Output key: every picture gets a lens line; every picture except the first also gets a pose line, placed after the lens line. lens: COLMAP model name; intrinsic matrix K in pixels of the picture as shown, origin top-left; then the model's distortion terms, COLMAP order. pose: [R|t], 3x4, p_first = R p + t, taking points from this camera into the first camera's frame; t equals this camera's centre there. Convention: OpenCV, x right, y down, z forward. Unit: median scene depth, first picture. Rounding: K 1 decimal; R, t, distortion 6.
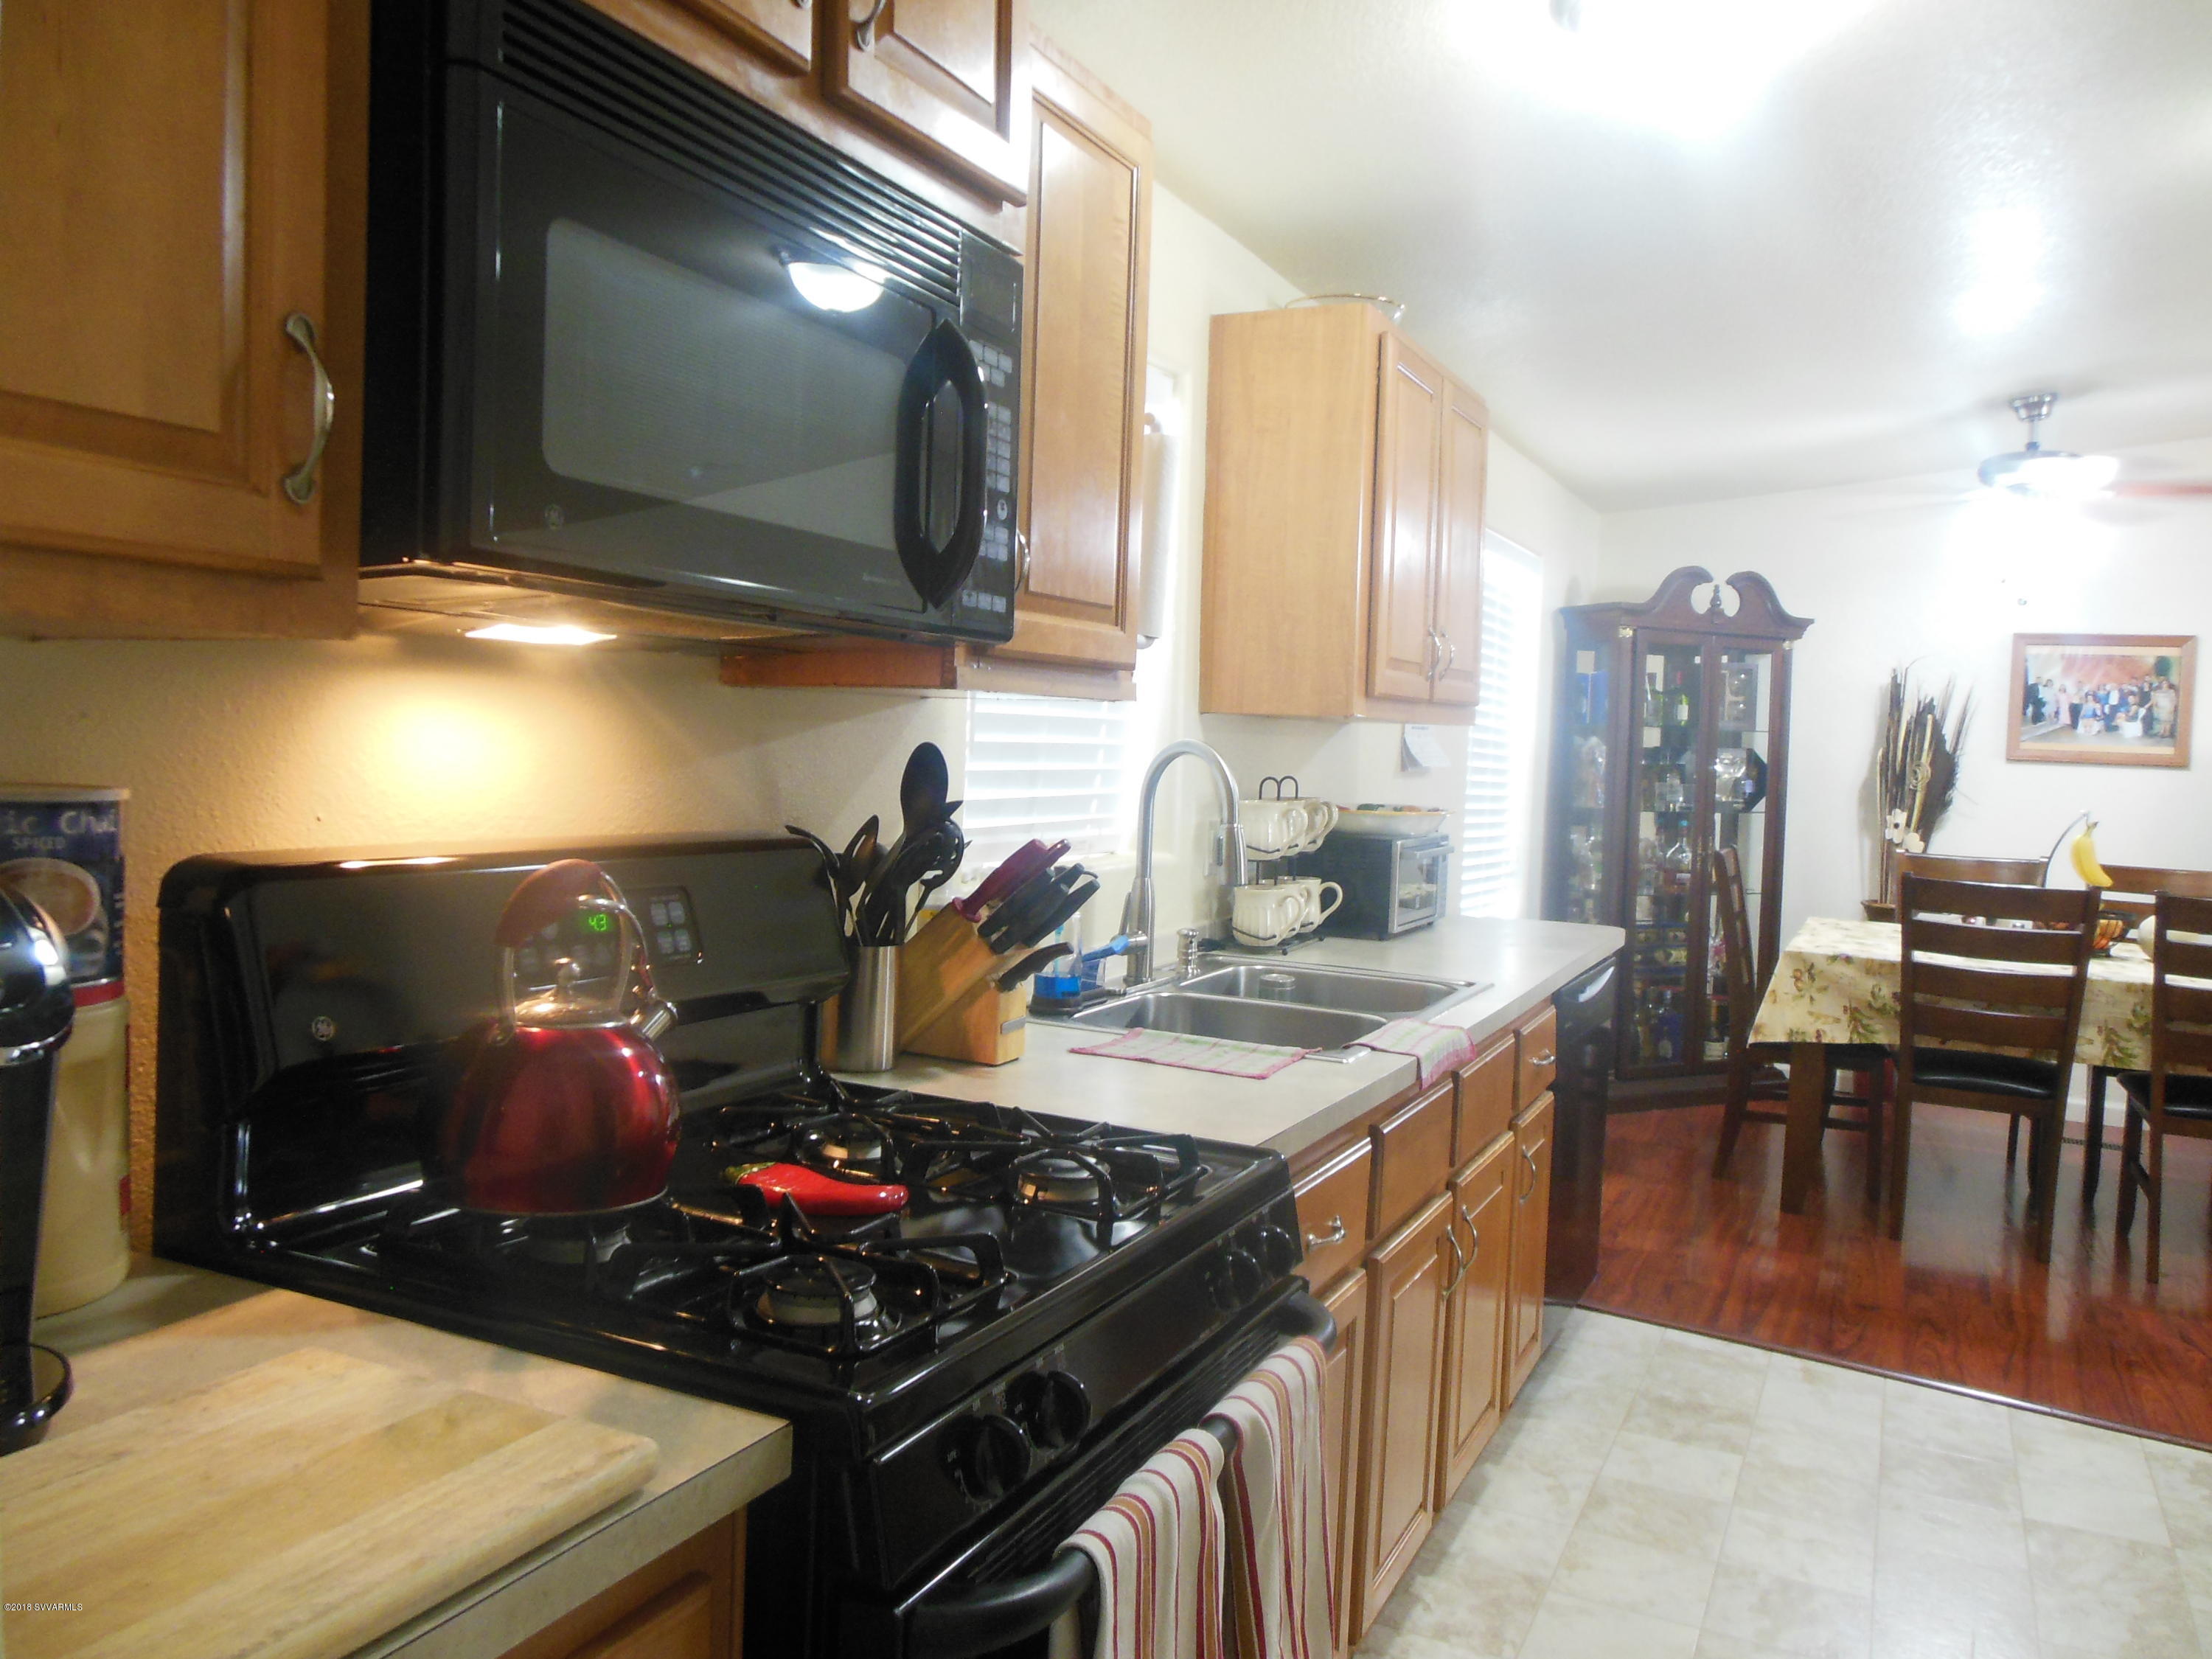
lens RADIAL K [[1688.5, 0, 1106.2], [0, 1688.5, 807.2], [0, 0, 1]] dist [-0.063608, 0.098858]
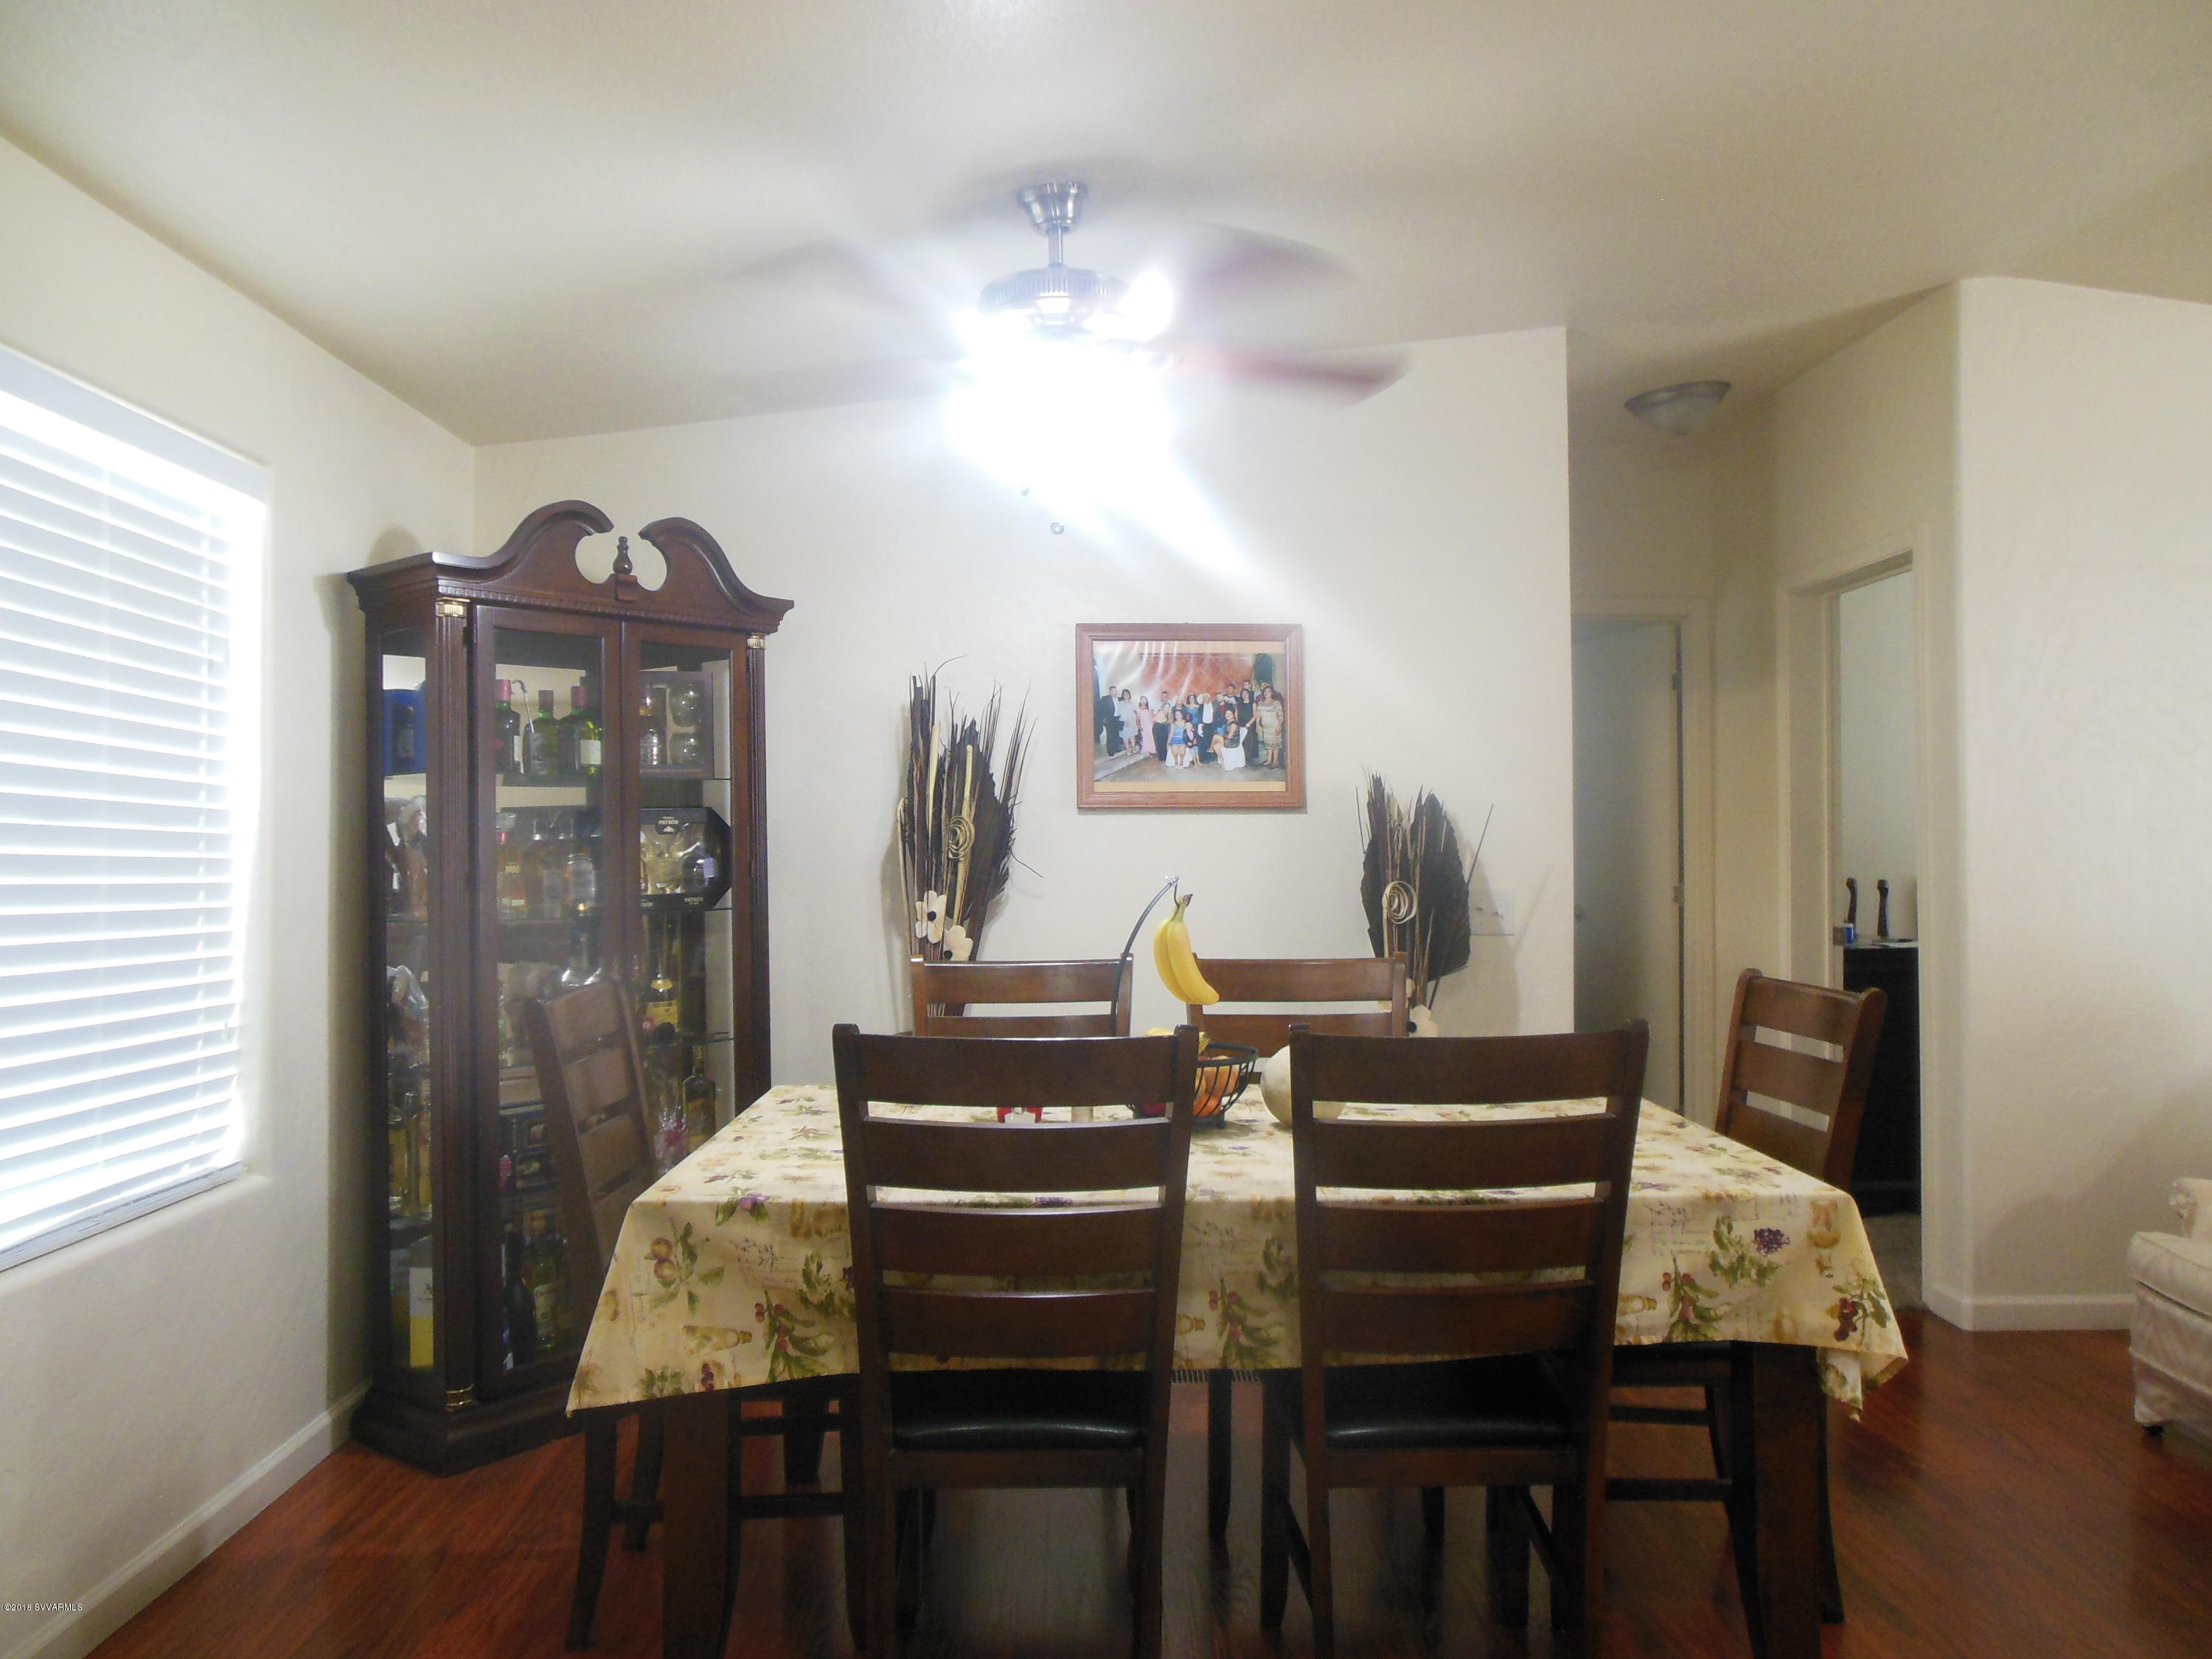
lens RADIAL K [[1687.7, 0, 1110.9], [0, 1687.7, 821.9], [0, 0, 1]] dist [-0.044296, 0.088565]
pose [[0.888829, -0.040002, 0.456489, 0.243889], [0.063406, 0.997336, -0.036062, 0.002514], [-0.453831, 0.060997, 0.888998, 0.395671]]
